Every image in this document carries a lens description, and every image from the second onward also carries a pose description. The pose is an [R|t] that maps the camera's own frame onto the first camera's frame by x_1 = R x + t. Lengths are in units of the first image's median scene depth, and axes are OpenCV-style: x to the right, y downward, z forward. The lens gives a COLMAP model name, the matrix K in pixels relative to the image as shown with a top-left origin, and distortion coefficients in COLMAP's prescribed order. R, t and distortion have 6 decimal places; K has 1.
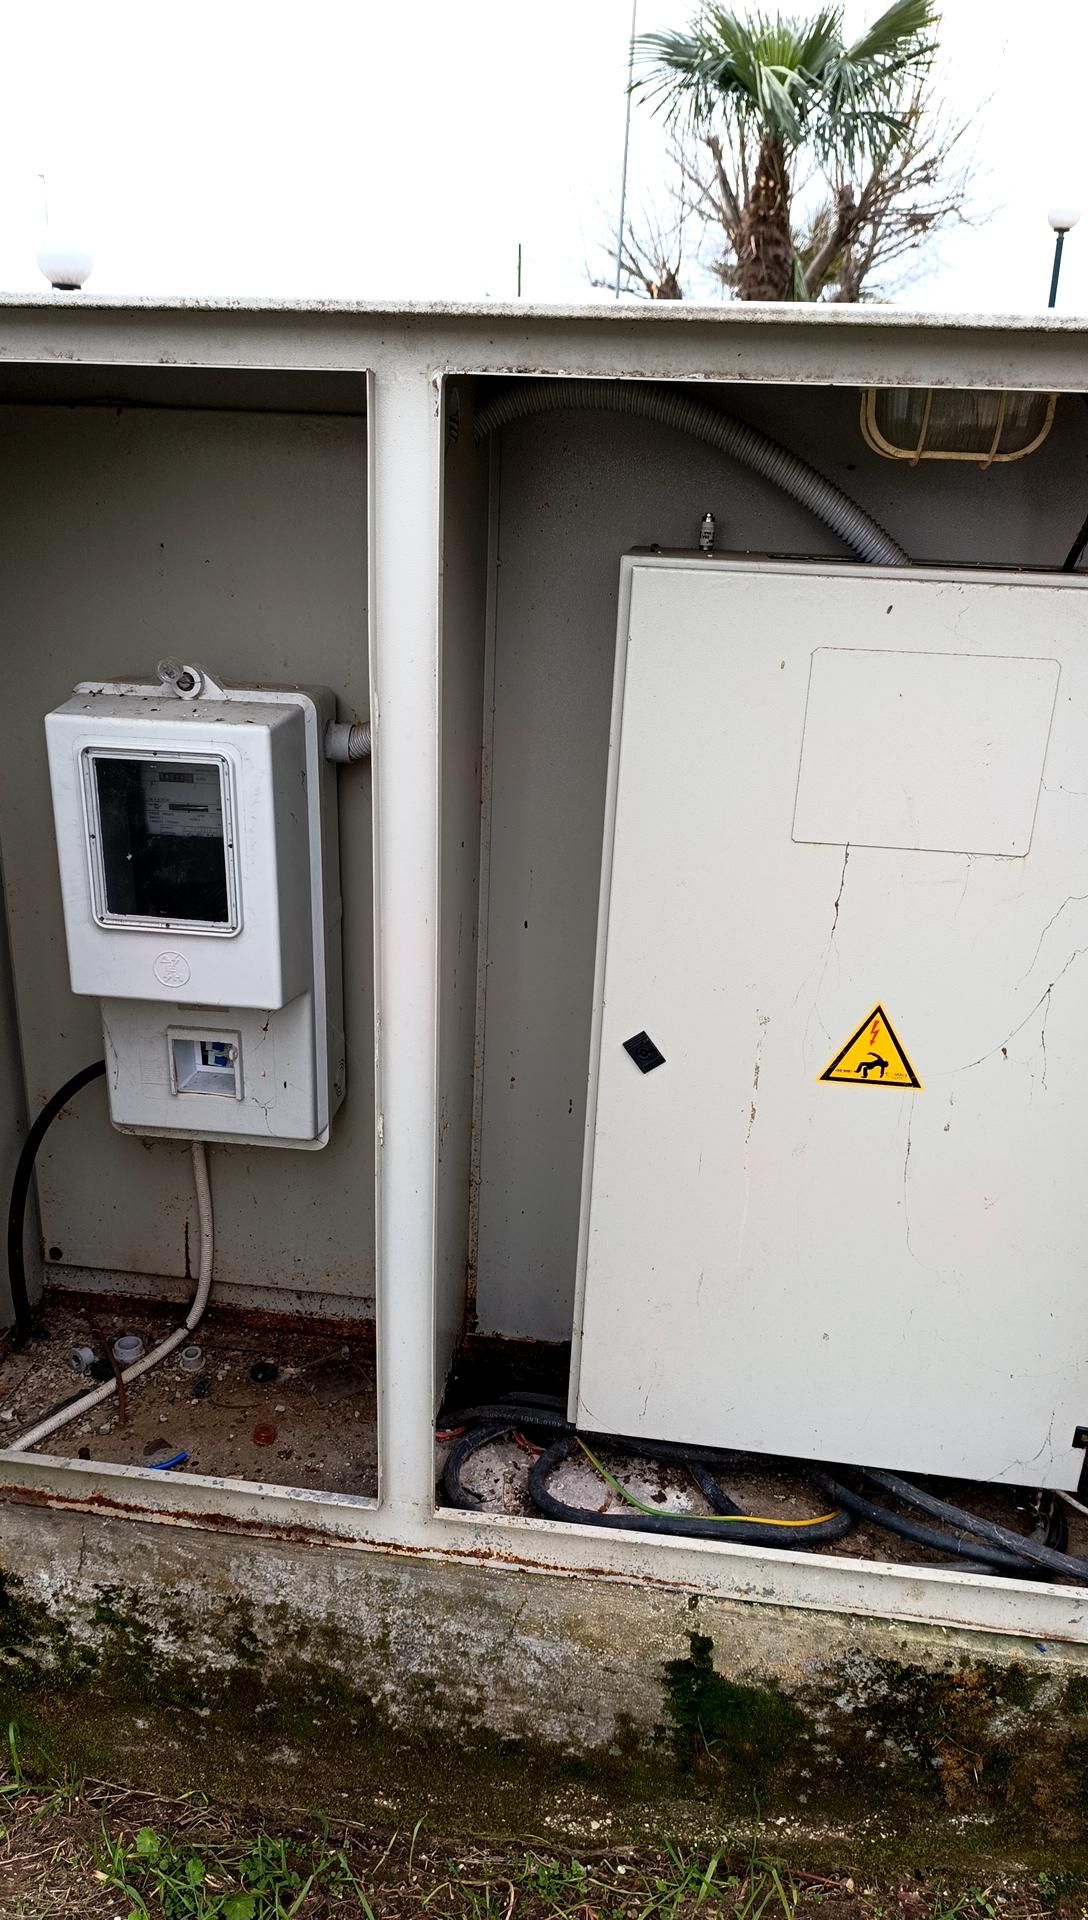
lens RADIAL K [[1313.2, 0, 544.0], [0, 1313.2, 960.0], [0, 0, 1]] dist [0.000053, -0.027340]
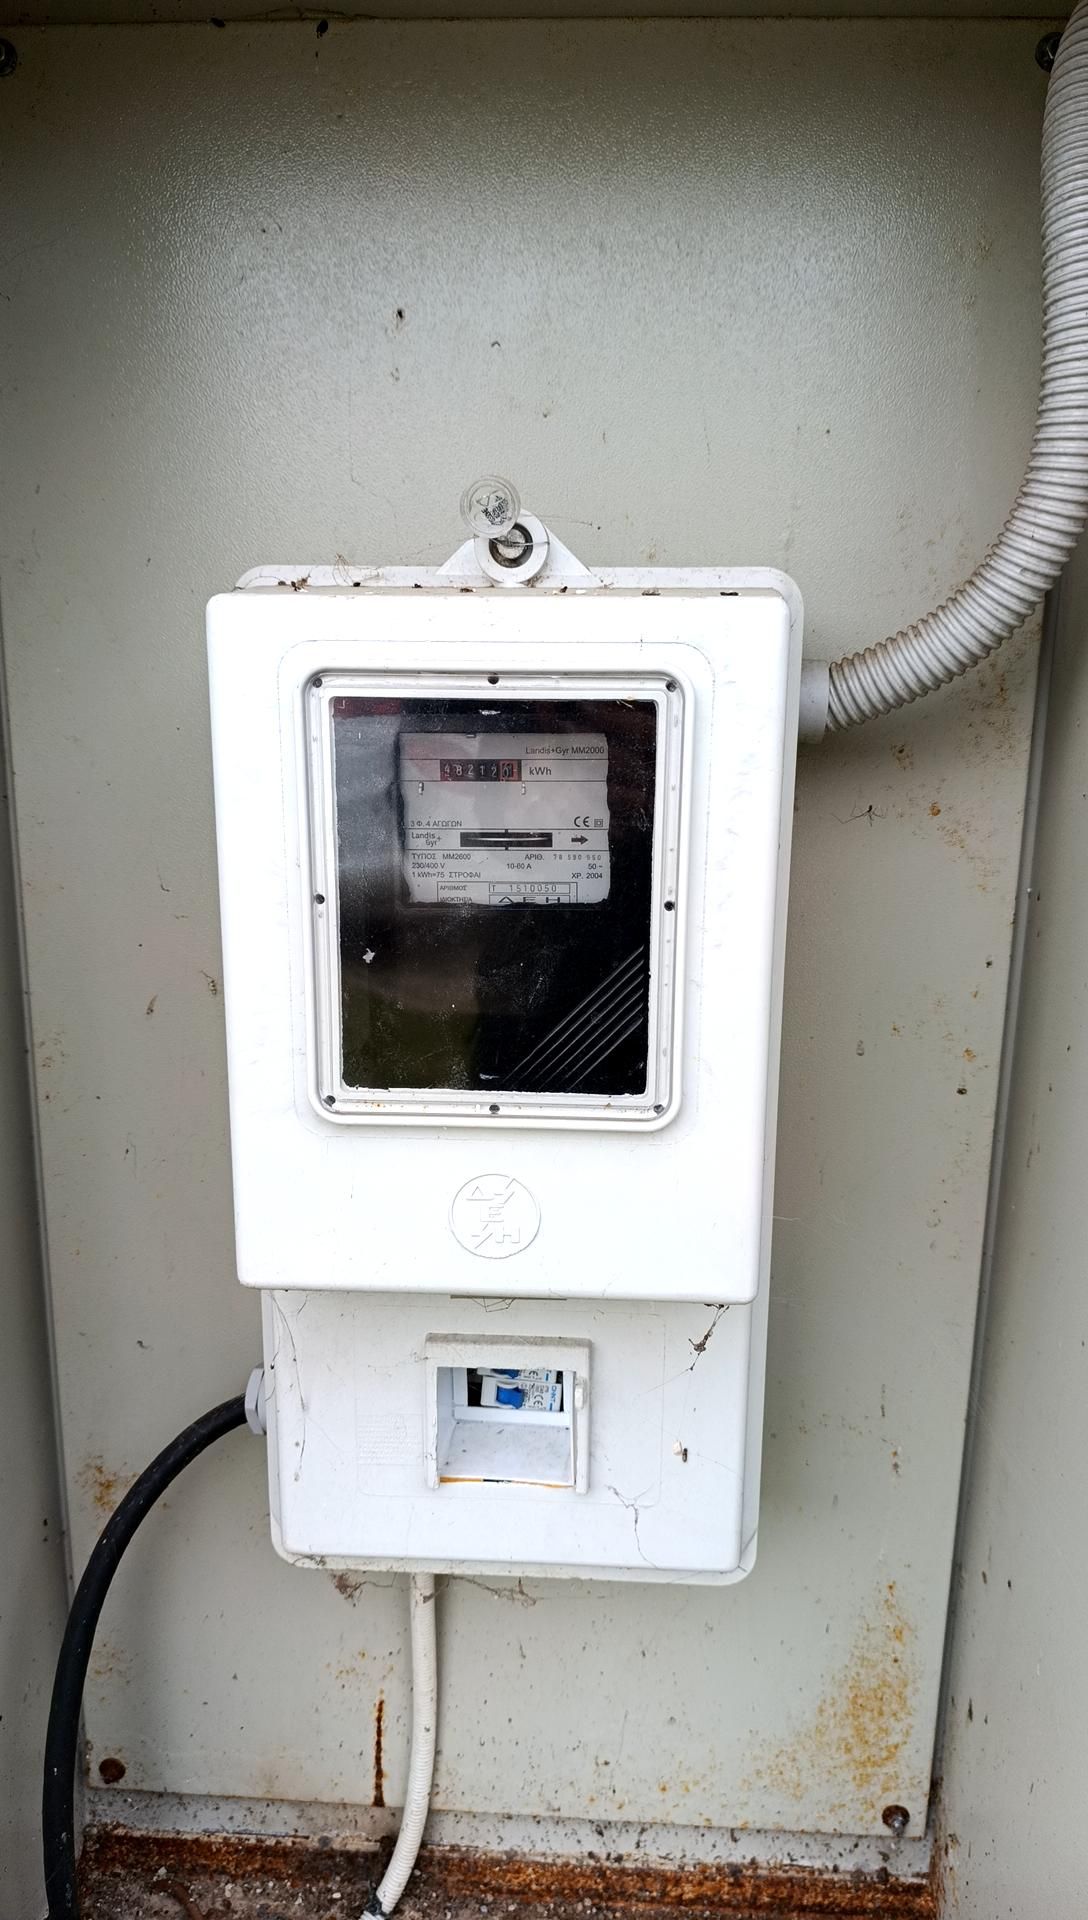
lens RADIAL K [[1313.2, 0, 544.0], [0, 1313.2, 960.0], [0, 0, 1]] dist [0.000053, -0.027340]
pose [[0.997170, -0.040137, 0.063567, -0.209422], [0.048242, 0.990130, -0.131585, -0.012801], [-0.057659, 0.134280, 0.989265, 0.416282]]
